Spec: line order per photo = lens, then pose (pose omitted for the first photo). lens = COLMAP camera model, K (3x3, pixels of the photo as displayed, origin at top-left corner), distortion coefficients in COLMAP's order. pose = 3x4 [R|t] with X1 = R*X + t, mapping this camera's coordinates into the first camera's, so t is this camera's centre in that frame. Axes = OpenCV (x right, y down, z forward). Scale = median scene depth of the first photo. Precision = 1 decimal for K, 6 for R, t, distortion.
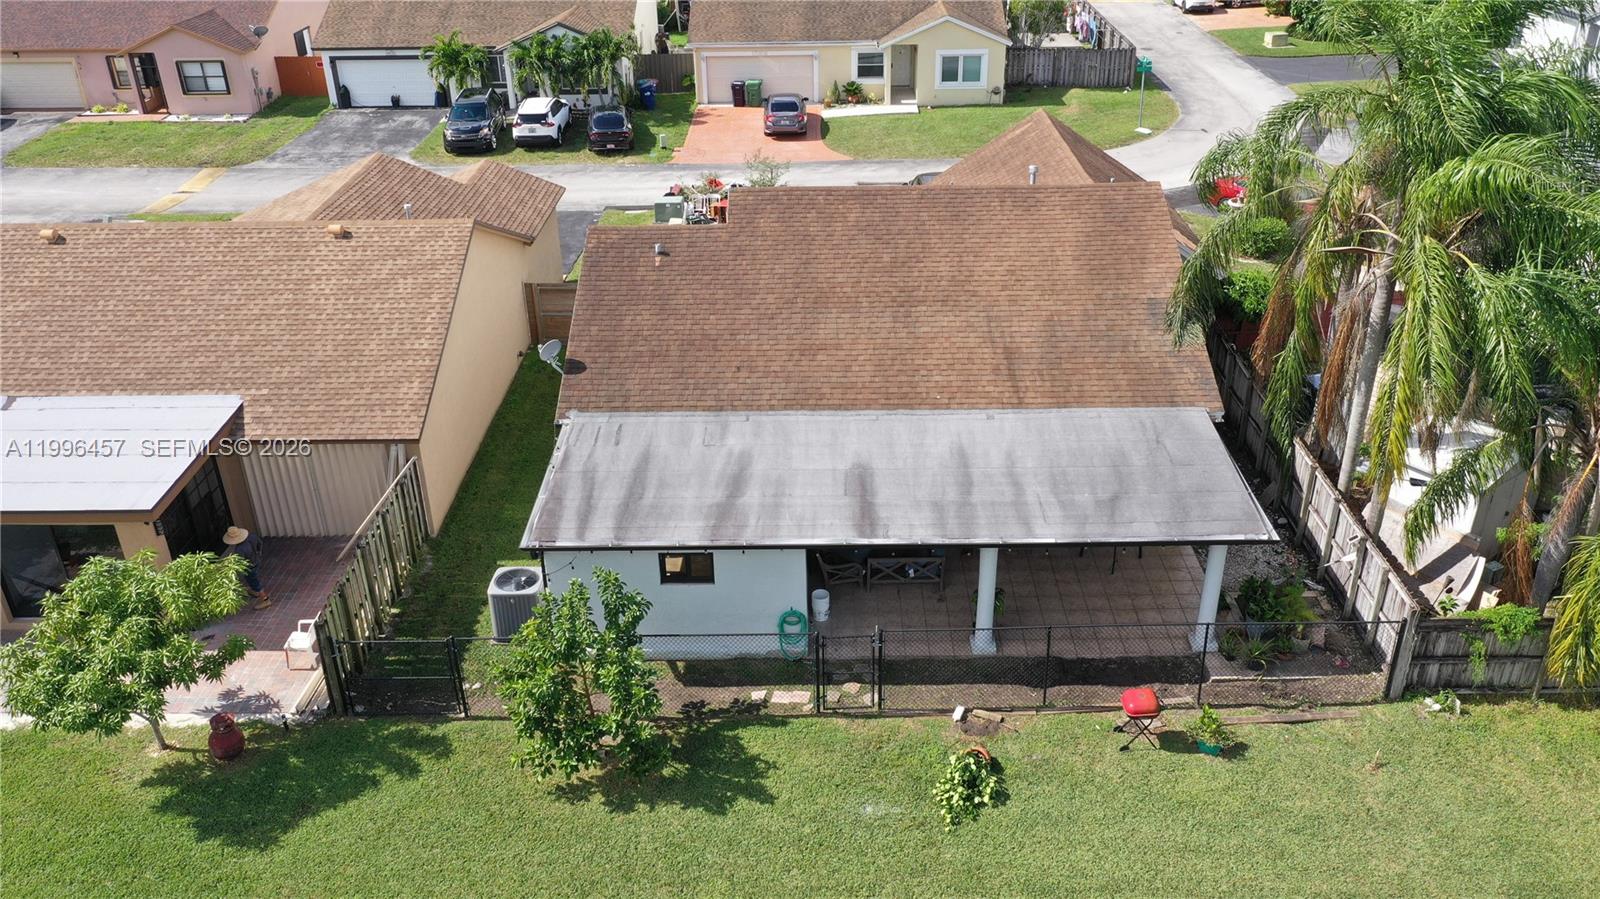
lens RADIAL K [[1267.5, 0, 797.6], [0, 1267.5, 446.7], [0, 0, 1]] dist [-0.003884, 0.017013]
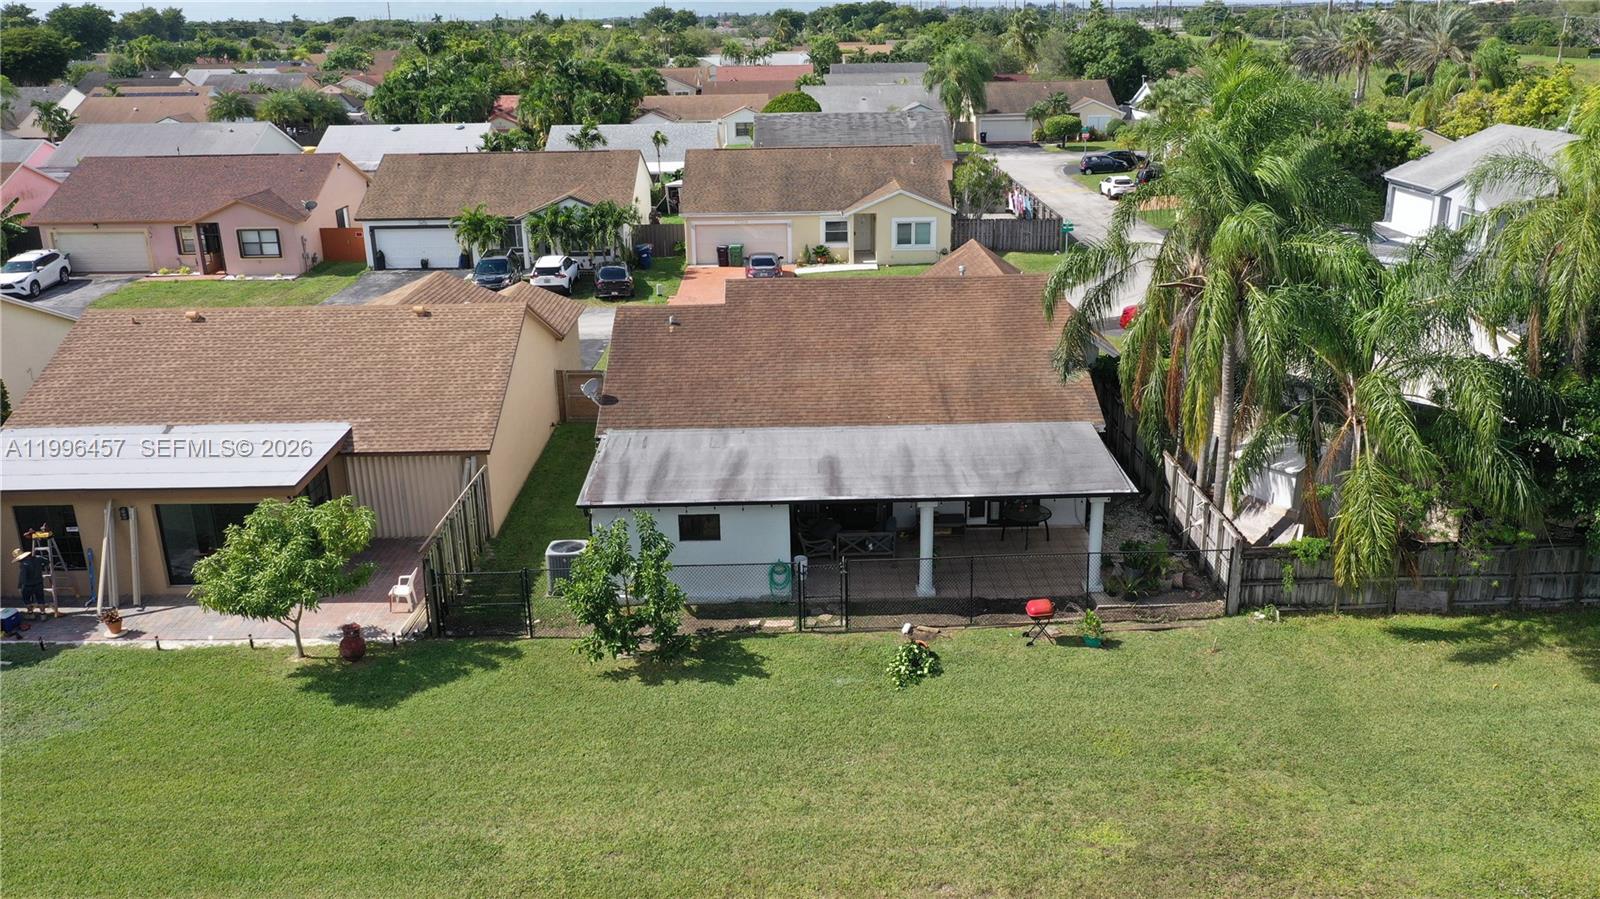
lens RADIAL K [[1267.5, 0, 798.5], [0, 1267.5, 446.2], [0, 0, 1]] dist [-0.003884, 0.017013]
pose [[0.999723, -0.006561, 0.022617, -0.012162], [0.010175, 0.986476, -0.163589, 0.204599], [-0.021238, 0.163774, 0.986269, -0.286010]]
